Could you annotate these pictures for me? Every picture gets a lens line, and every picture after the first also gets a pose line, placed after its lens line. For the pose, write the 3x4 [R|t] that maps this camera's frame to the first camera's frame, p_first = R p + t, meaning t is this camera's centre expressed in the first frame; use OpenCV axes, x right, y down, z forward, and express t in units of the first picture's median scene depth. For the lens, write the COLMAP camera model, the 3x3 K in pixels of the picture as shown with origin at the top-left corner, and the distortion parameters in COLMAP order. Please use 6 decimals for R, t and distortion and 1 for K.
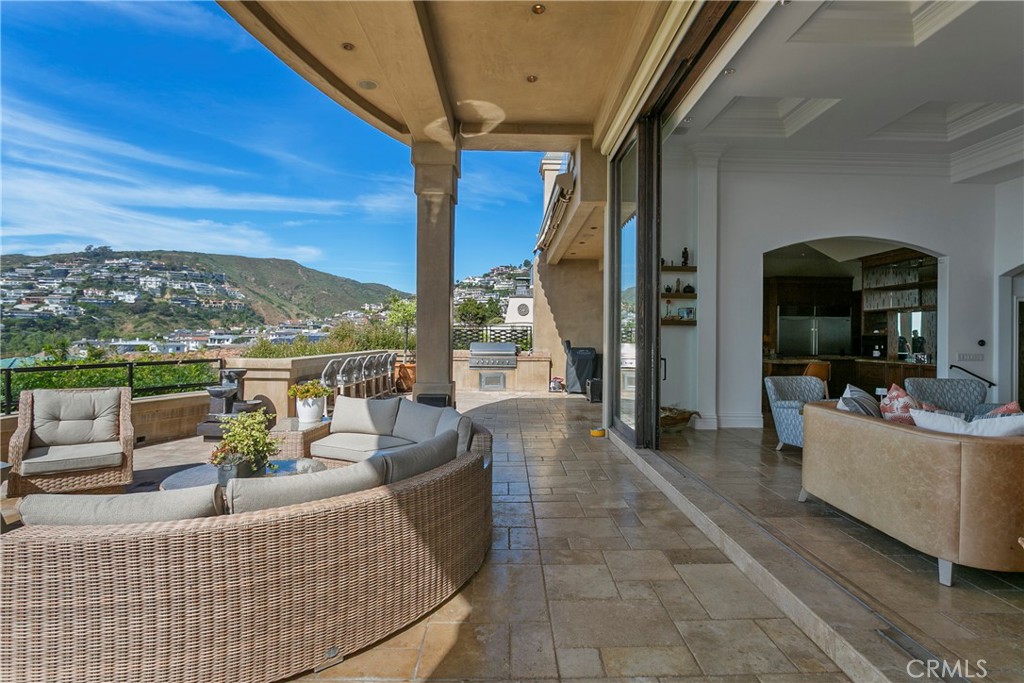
lens RADIAL K [[500.2, 0, 523.5], [0, 500.2, 340.5], [0, 0, 1]] dist [-0.016546, 0.007370]
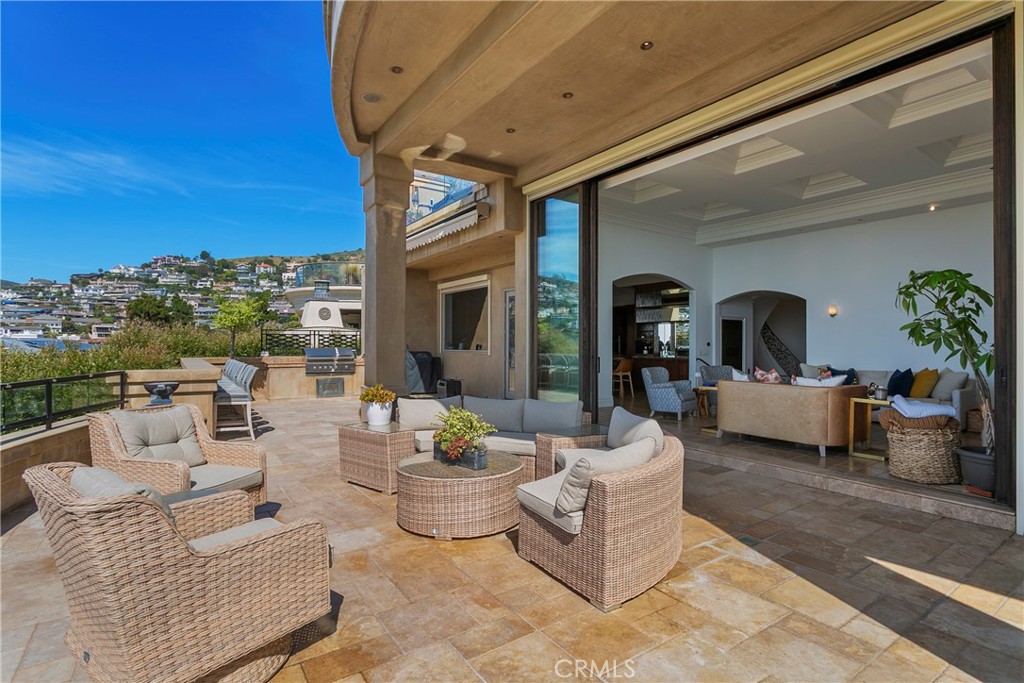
lens RADIAL K [[500.2, 0, 515.9], [0, 500.2, 346.0], [0, 0, 1]] dist [-0.016546, 0.007370]
pose [[0.832370, -0.009820, 0.554134, -0.535051], [0.007911, 0.999952, 0.005837, -0.003702], [-0.554164, -0.000475, 0.832407, -0.019793]]
